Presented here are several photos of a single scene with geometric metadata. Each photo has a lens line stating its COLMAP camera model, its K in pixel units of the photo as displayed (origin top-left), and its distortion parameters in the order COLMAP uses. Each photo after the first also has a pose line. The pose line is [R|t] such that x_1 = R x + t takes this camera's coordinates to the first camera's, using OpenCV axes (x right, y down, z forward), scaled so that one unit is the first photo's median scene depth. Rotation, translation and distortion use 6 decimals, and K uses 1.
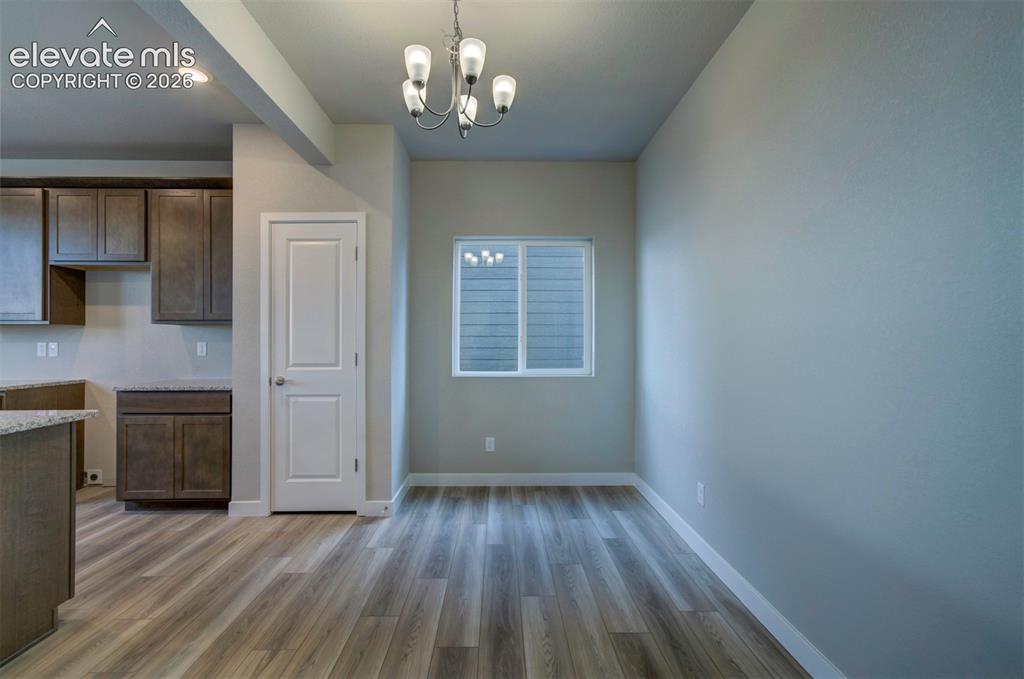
lens RADIAL K [[442.1, 0, 508.2], [0, 442.1, 343.0], [0, 0, 1]] dist [-0.000110, 0.000348]
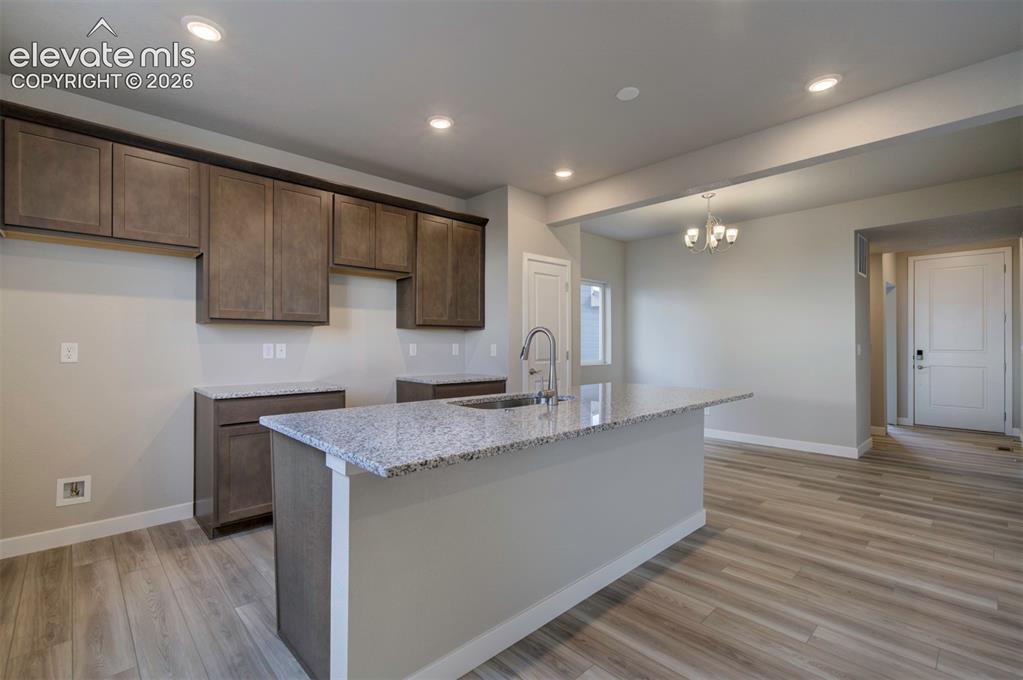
lens RADIAL K [[453.6, 0, 511.5], [0, 453.6, 340.0], [0, 0, 1]] dist [-0.001392, -0.000102]
pose [[0.731246, 0.007632, 0.682071, -1.576440], [-0.005956, 0.999971, -0.004804, -0.008460], [-0.682088, -0.000549, 0.731270, -0.044139]]
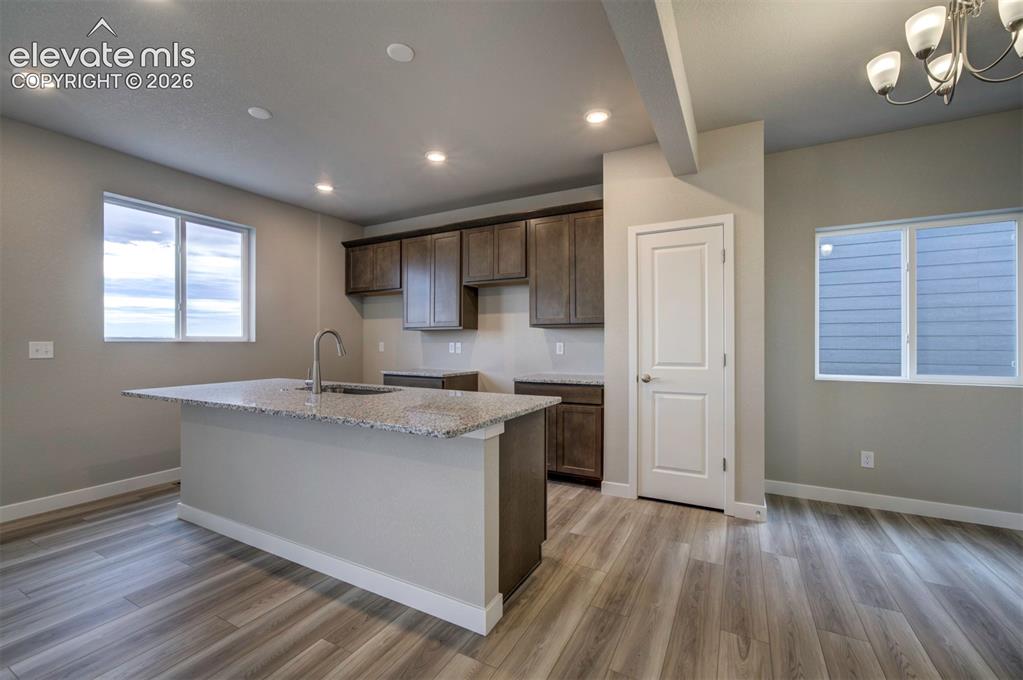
lens RADIAL K [[430.4, 0, 513.4], [0, 430.4, 343.5], [0, 0, 1]] dist [0.000780, 0.000738]
pose [[0.875737, 0.001691, -0.482786, -0.288132], [0.002399, 0.999966, 0.007854, -0.009604], [0.482783, -0.008036, 0.875703, -0.092055]]
